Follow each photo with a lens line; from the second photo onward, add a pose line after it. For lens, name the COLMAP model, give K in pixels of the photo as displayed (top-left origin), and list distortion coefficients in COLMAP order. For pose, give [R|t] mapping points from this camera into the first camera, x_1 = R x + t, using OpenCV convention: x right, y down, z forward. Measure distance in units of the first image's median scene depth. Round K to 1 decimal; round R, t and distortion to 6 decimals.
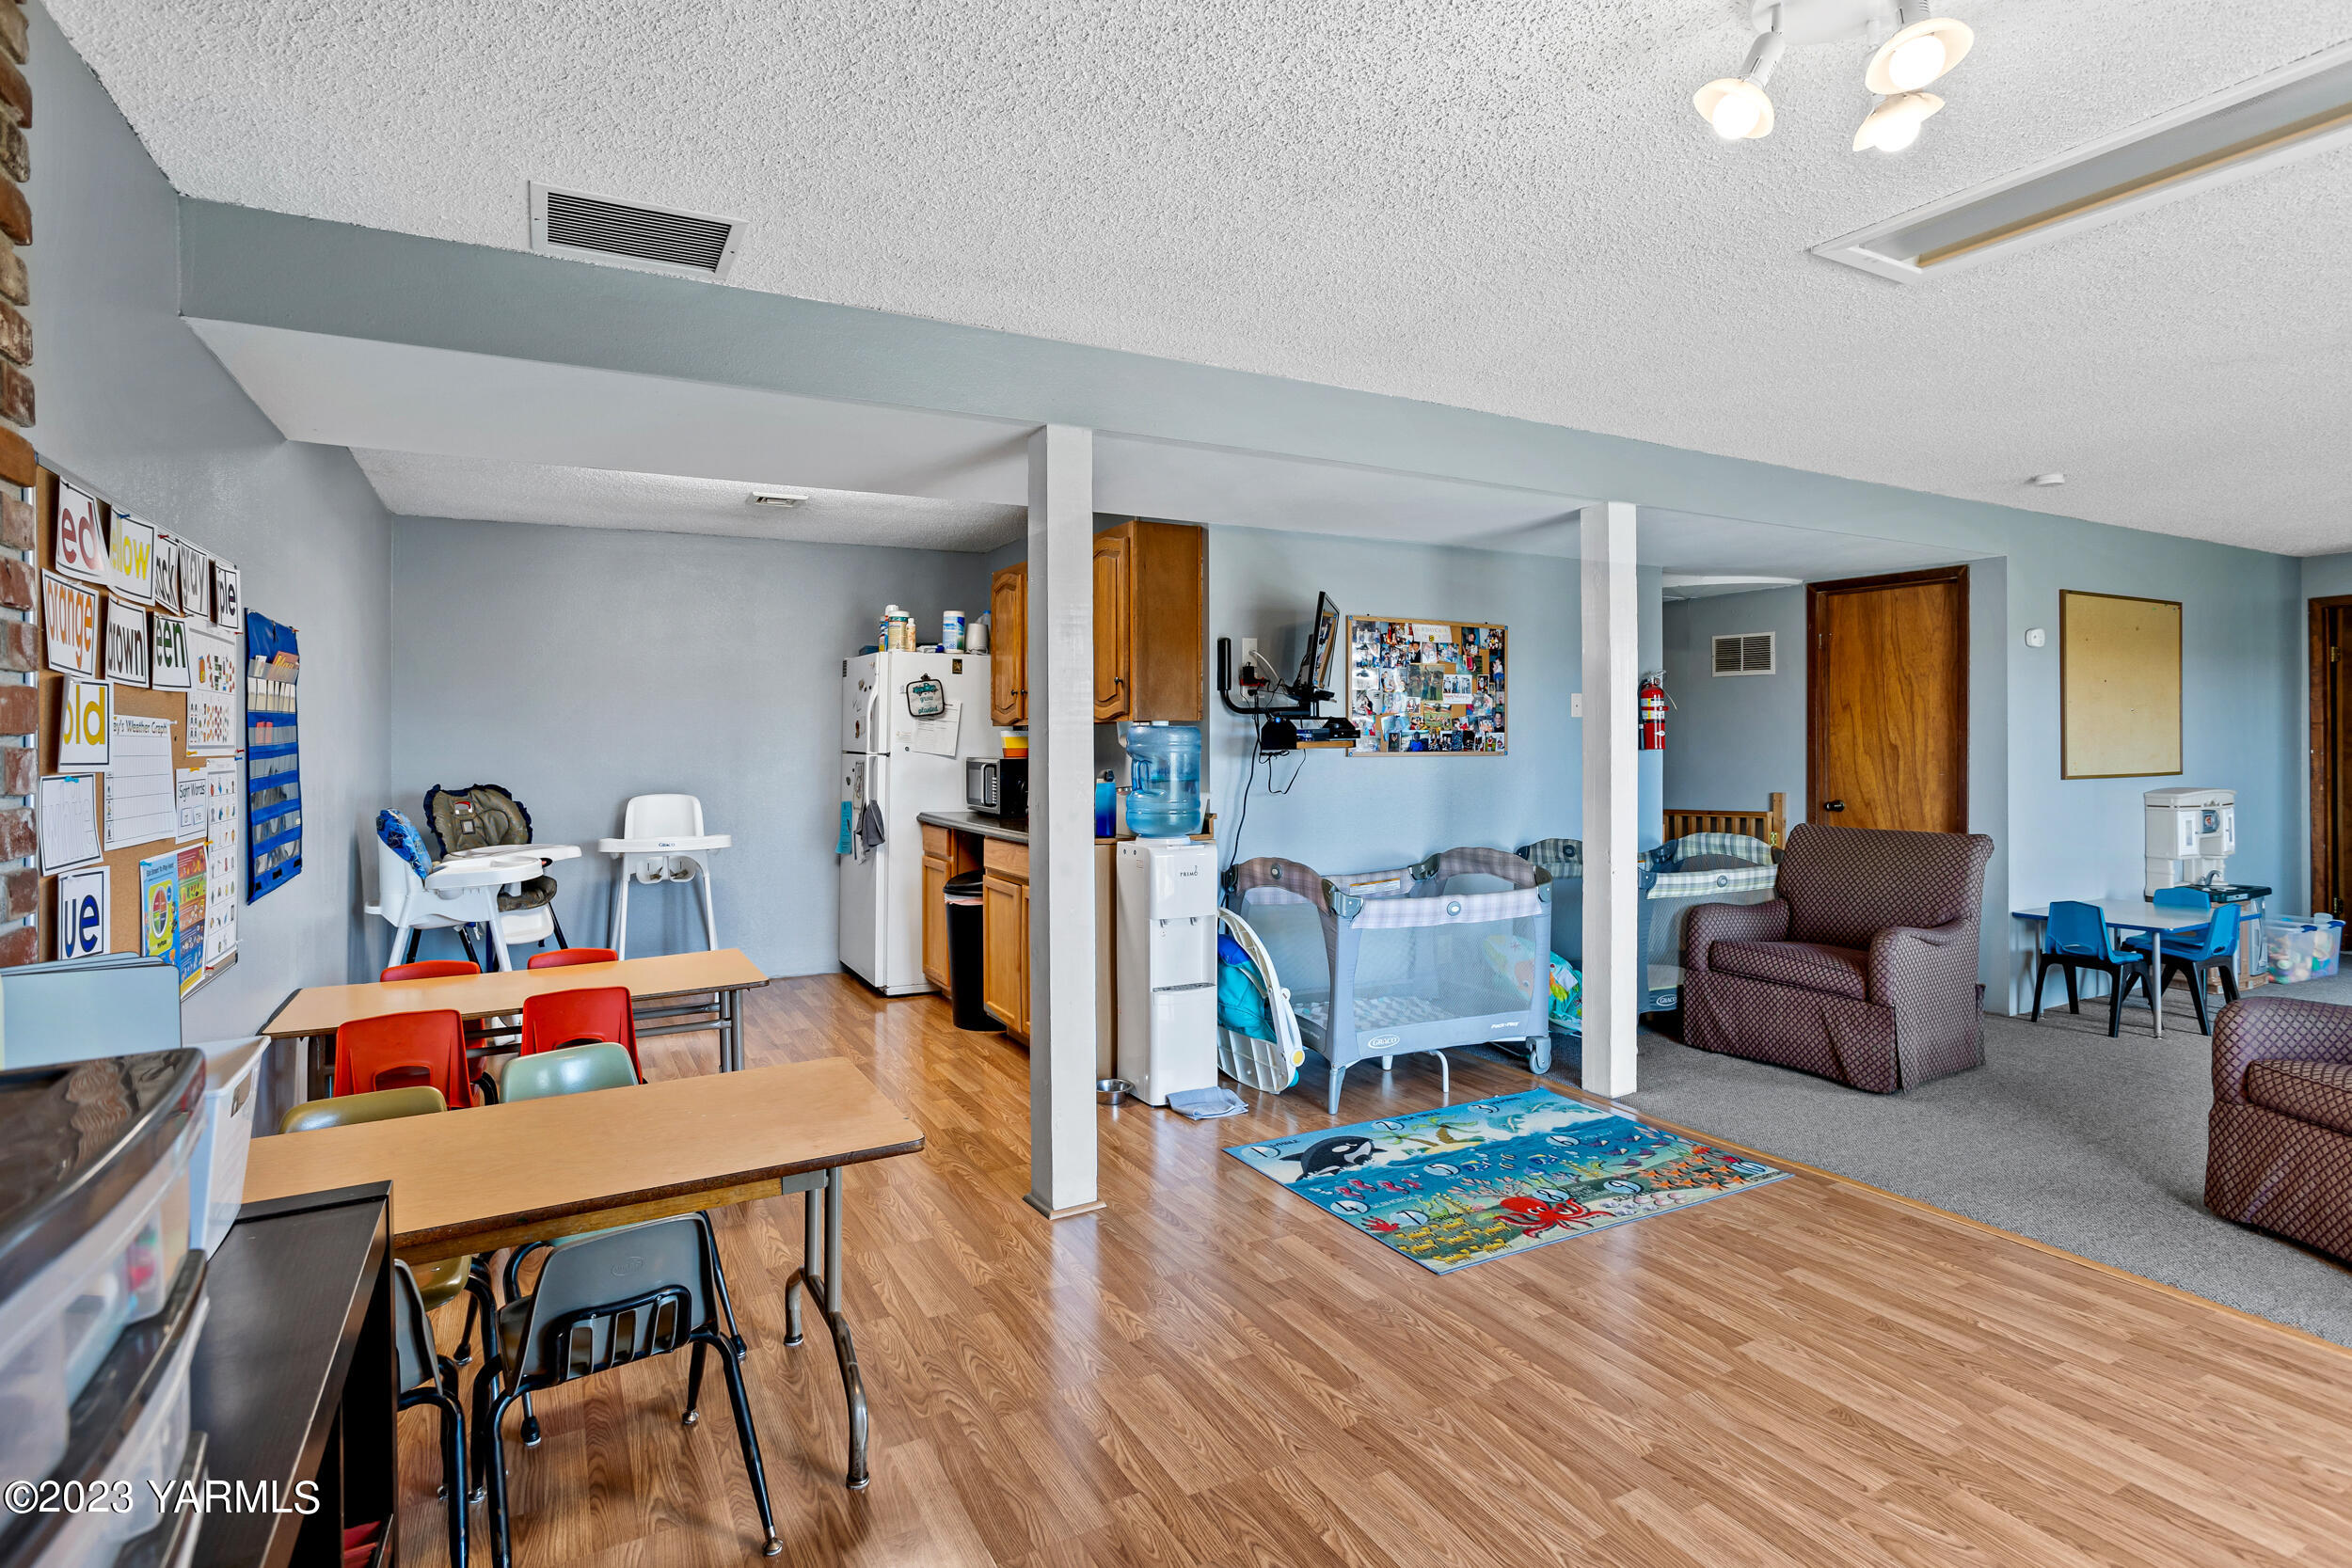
lens RADIAL K [[1146.3, 0, 1175.1], [0, 1146.3, 770.1], [0, 0, 1]] dist [-0.037428, 0.023060]
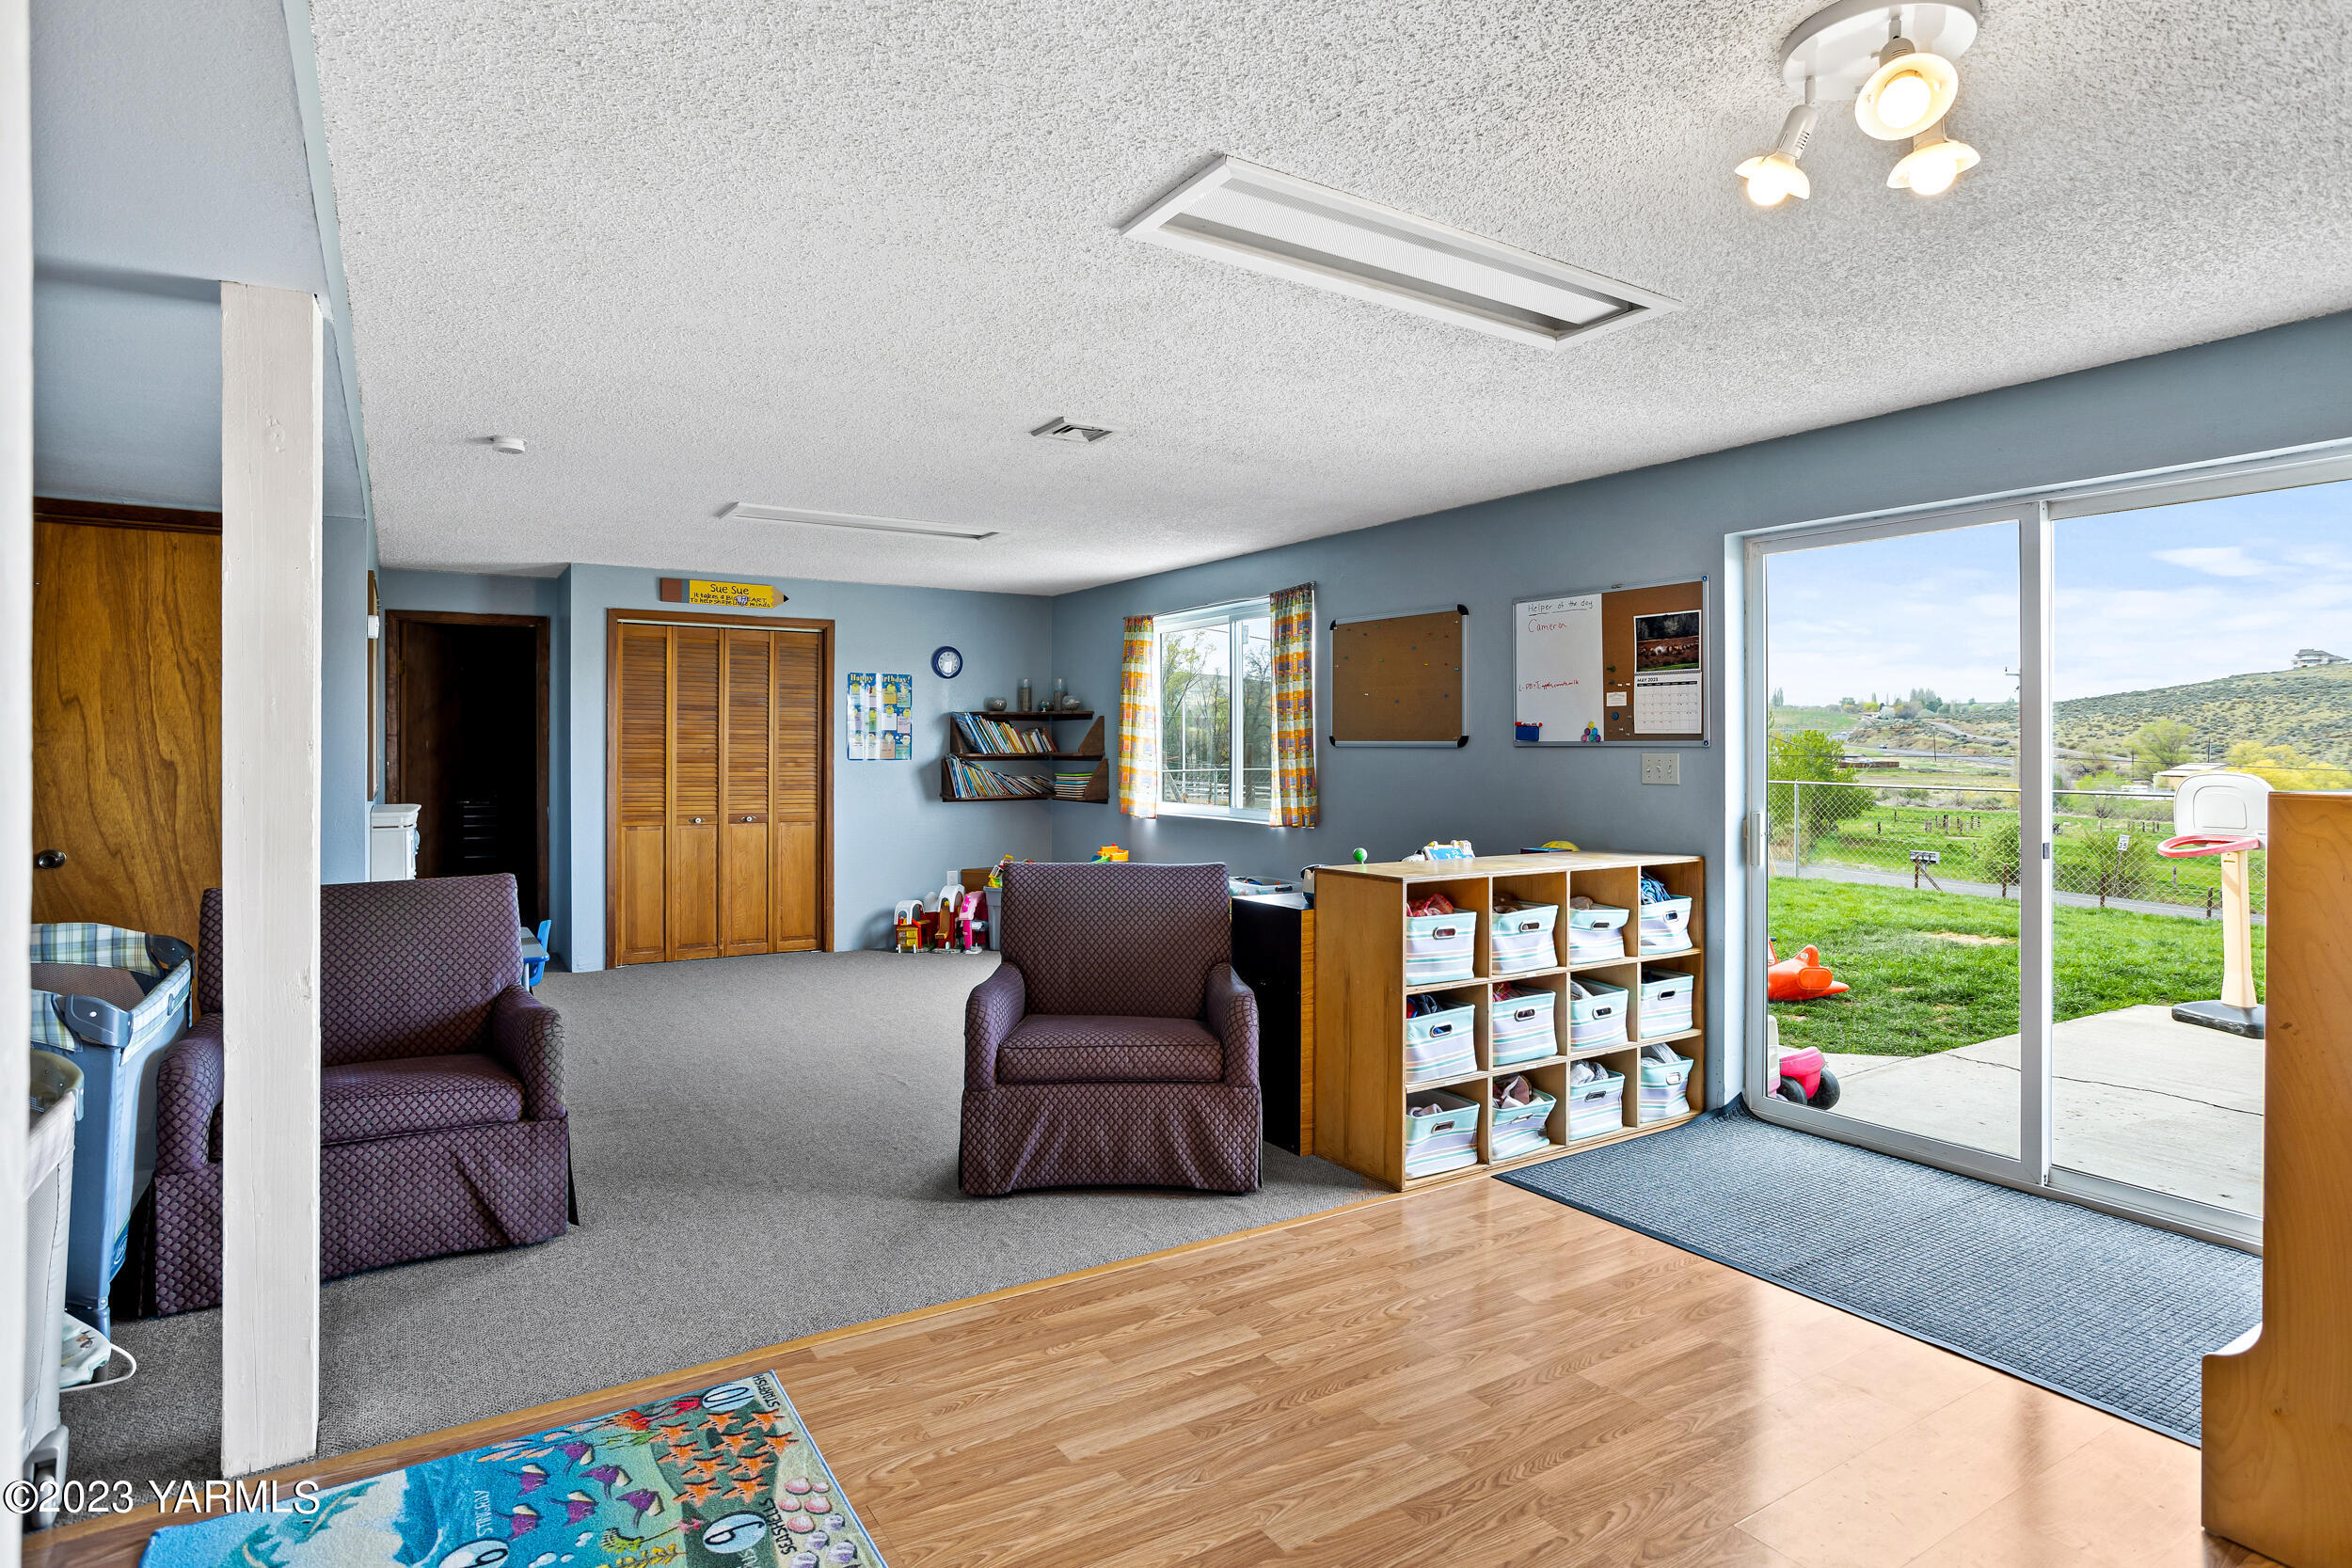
lens RADIAL K [[1223.4, 0, 1180.8], [0, 1223.4, 759.7], [0, 0, 1]] dist [-0.018683, 0.002280]
pose [[-0.068714, 0.010880, 0.997577, -0.223123], [0.025241, 0.999639, -0.009164, -0.003301], [-0.997317, 0.024550, -0.068964, 0.819764]]
